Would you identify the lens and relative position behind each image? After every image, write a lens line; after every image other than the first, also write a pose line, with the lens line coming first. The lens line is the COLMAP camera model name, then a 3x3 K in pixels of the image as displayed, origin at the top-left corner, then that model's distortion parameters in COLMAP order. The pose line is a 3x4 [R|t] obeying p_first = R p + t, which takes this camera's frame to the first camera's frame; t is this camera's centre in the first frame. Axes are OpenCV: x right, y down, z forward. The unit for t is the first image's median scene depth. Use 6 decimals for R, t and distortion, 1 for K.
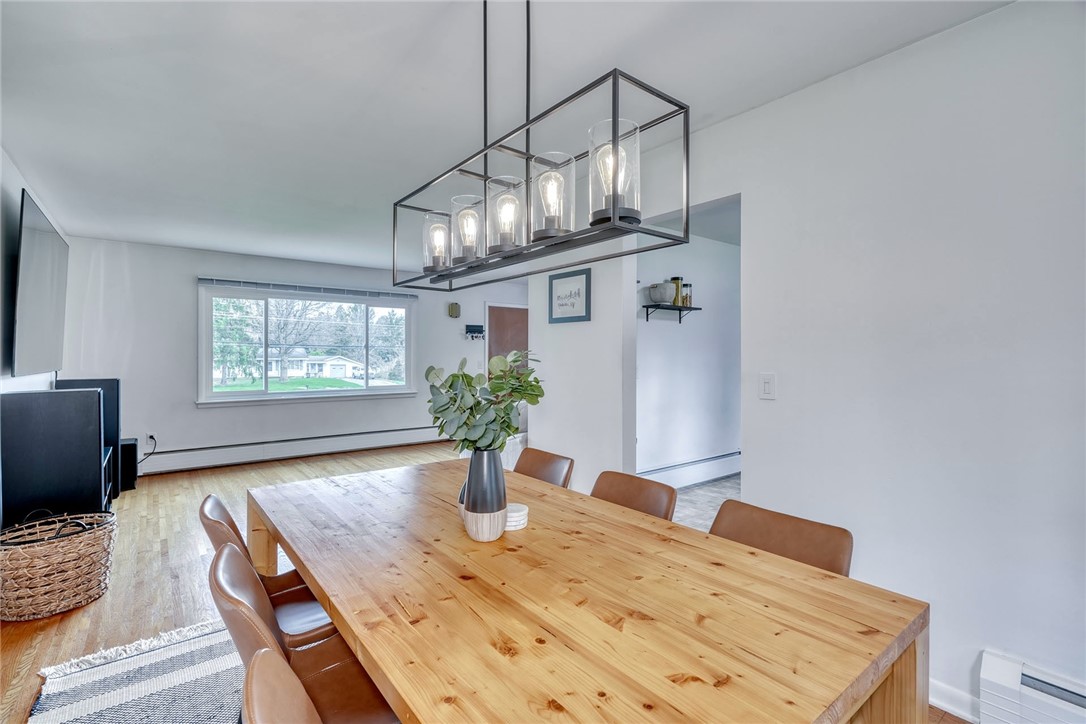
lens RADIAL K [[496.8, 0, 550.2], [0, 496.8, 354.2], [0, 0, 1]] dist [0.000264, 0.001167]
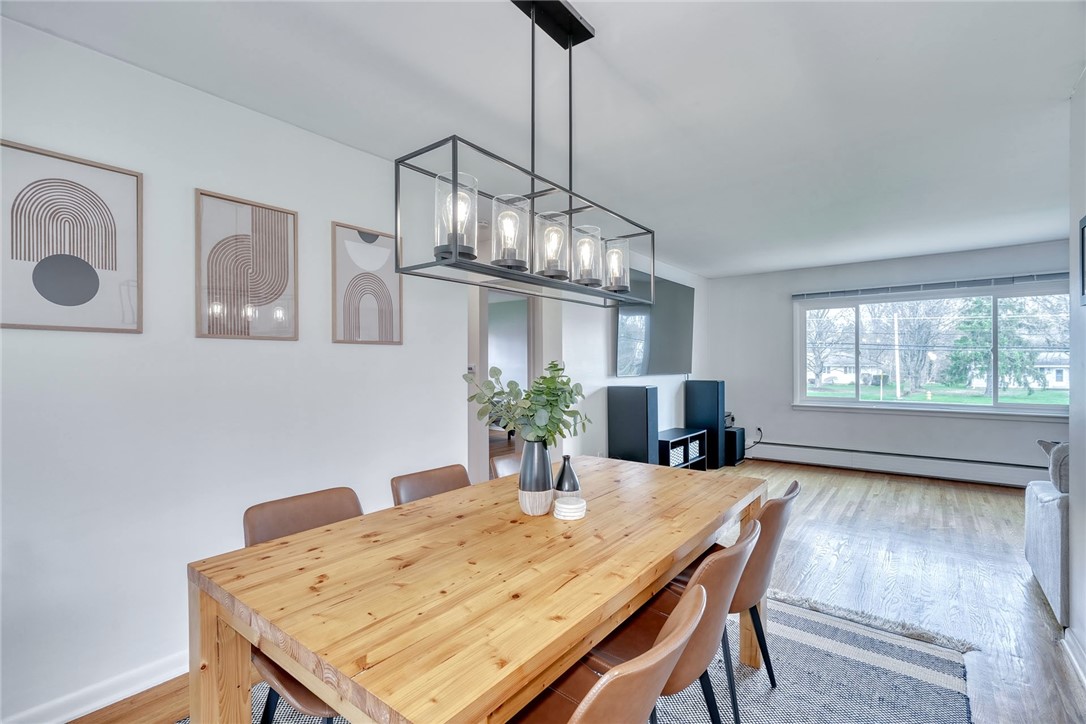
lens RADIAL K [[496.8, 0, 545.3], [0, 496.8, 367.5], [0, 0, 1]] dist [0.000264, 0.001167]
pose [[0.235920, 0.005092, -0.971759, 1.001916], [0.007526, 0.999947, 0.007067, -0.000388], [0.971743, -0.008981, 0.235869, 0.687158]]
